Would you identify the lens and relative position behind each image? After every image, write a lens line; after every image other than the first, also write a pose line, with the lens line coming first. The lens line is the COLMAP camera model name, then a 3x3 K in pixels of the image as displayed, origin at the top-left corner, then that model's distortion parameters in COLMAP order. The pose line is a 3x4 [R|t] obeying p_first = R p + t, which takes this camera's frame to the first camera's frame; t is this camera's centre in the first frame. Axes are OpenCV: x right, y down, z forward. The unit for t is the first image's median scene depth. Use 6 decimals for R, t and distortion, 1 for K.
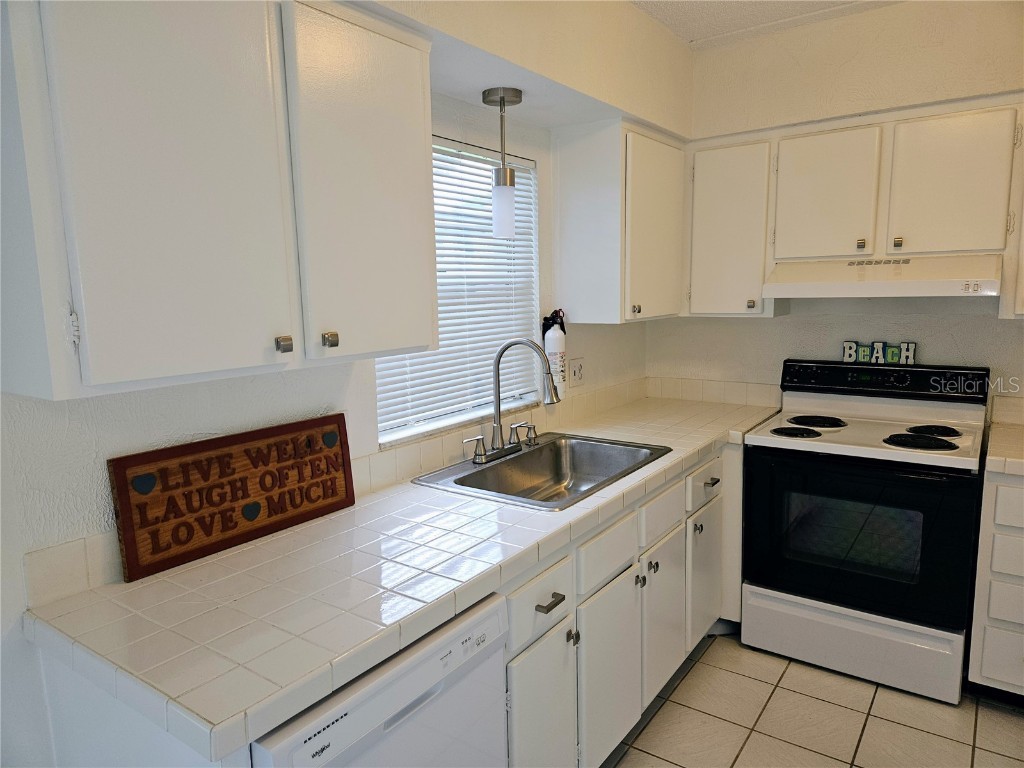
lens RADIAL K [[685.4, 0, 517.8], [0, 685.4, 382.6], [0, 0, 1]] dist [0.084808, -0.066283]
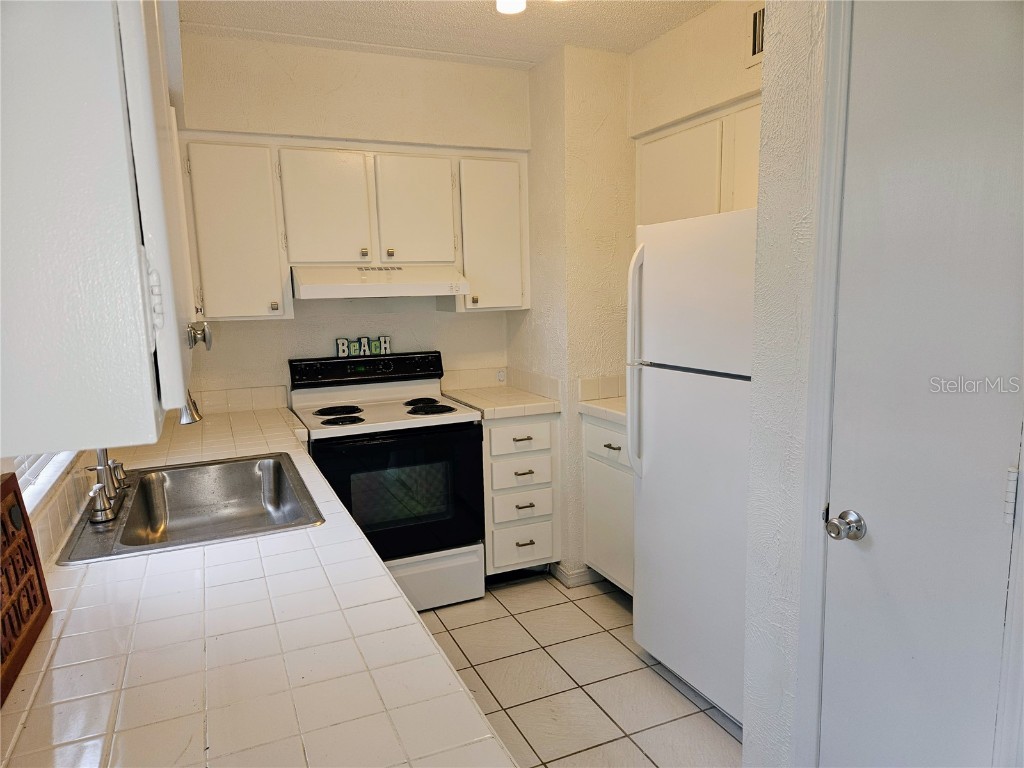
lens RADIAL K [[685.4, 0, 517.8], [0, 685.4, 382.6], [0, 0, 1]] dist [0.084808, -0.066283]
pose [[0.504962, -0.111547, 0.855903, -0.438494], [0.138171, 0.989273, 0.047411, -0.002053], [-0.852010, 0.094321, 0.514958, 0.227438]]
